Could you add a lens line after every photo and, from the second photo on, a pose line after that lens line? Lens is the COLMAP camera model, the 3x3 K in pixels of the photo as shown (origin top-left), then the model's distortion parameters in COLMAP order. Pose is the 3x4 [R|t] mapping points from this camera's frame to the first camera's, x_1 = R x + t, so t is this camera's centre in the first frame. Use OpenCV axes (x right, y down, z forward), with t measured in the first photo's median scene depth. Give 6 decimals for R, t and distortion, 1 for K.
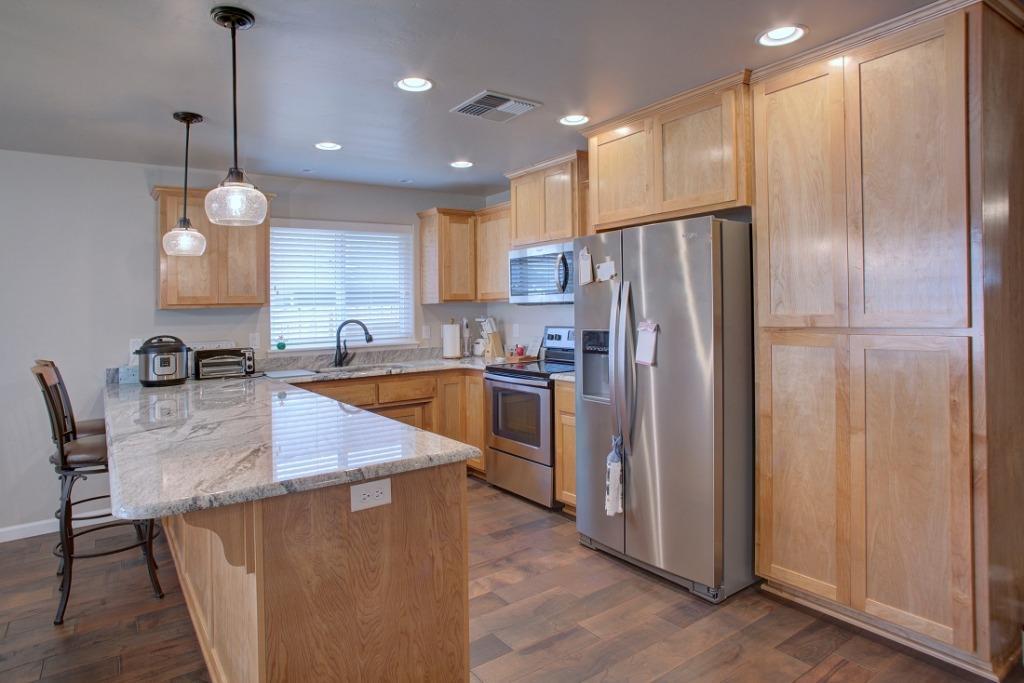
lens RADIAL K [[596.1, 0, 504.2], [0, 596.1, 315.7], [0, 0, 1]] dist [-0.028533, 0.022274]
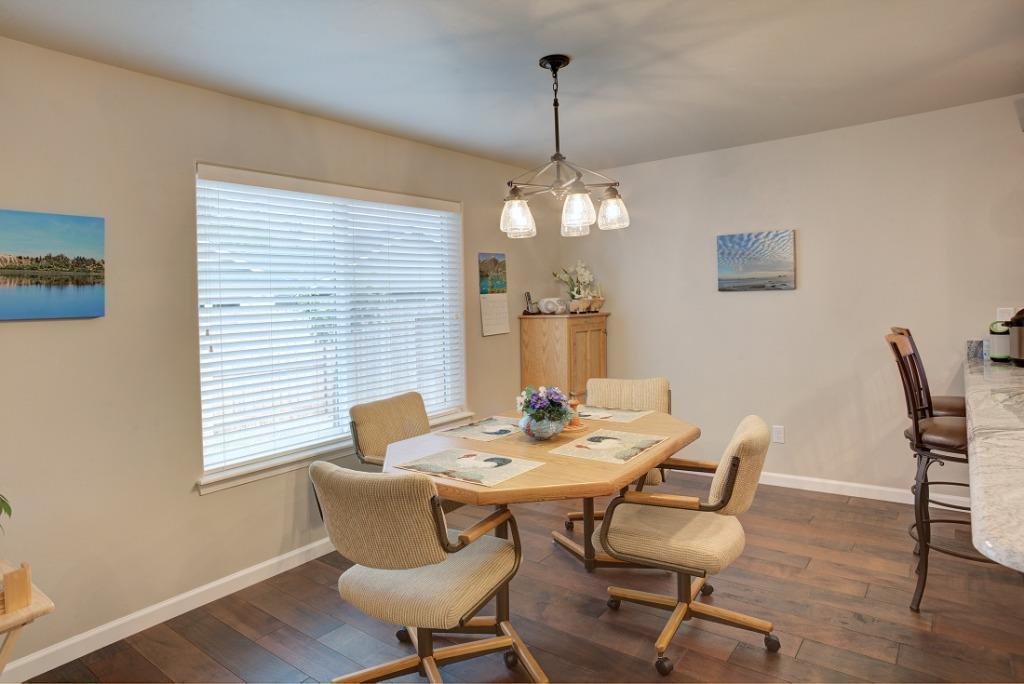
lens RADIAL K [[587.9, 0, 516.1], [0, 587.9, 300.3], [0, 0, 1]] dist [-0.024132, 0.024851]
pose [[0.314281, 0.014269, -0.949223, -0.068607], [0.017523, 0.999629, 0.020828, -0.001390], [0.949168, -0.023179, 0.313914, 0.104998]]
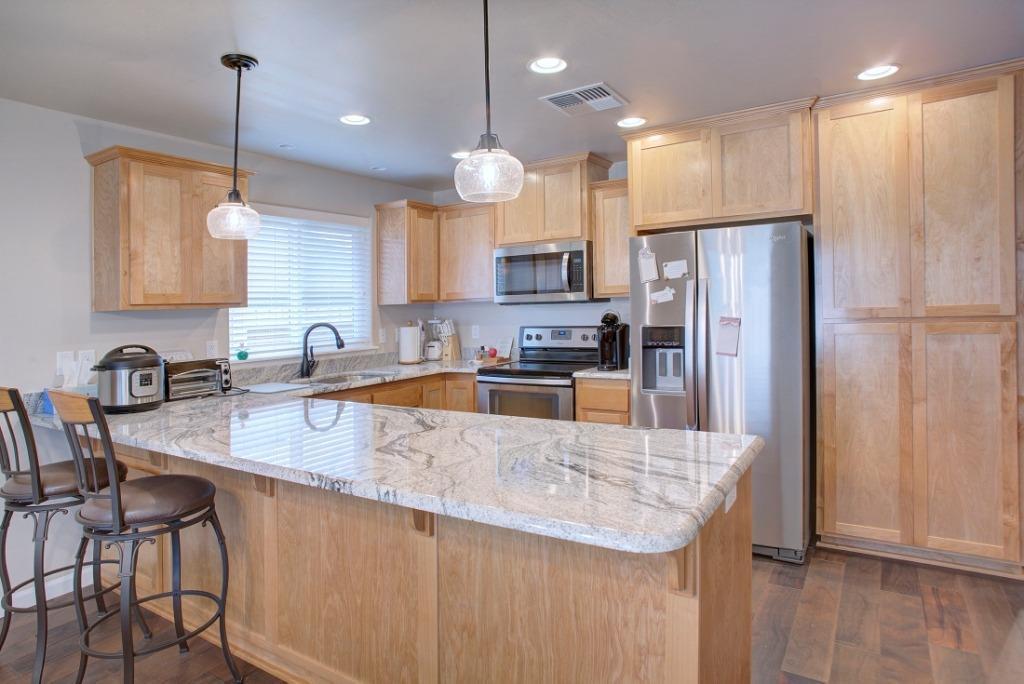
lens RADIAL K [[596.1, 0, 504.2], [0, 596.1, 316.2], [0, 0, 1]] dist [-0.028533, 0.022274]
pose [[0.923811, -0.010514, 0.382706, -0.543622], [0.014281, 0.999874, -0.007001, 0.011601], [-0.382583, 0.011933, 0.923844, 0.154506]]
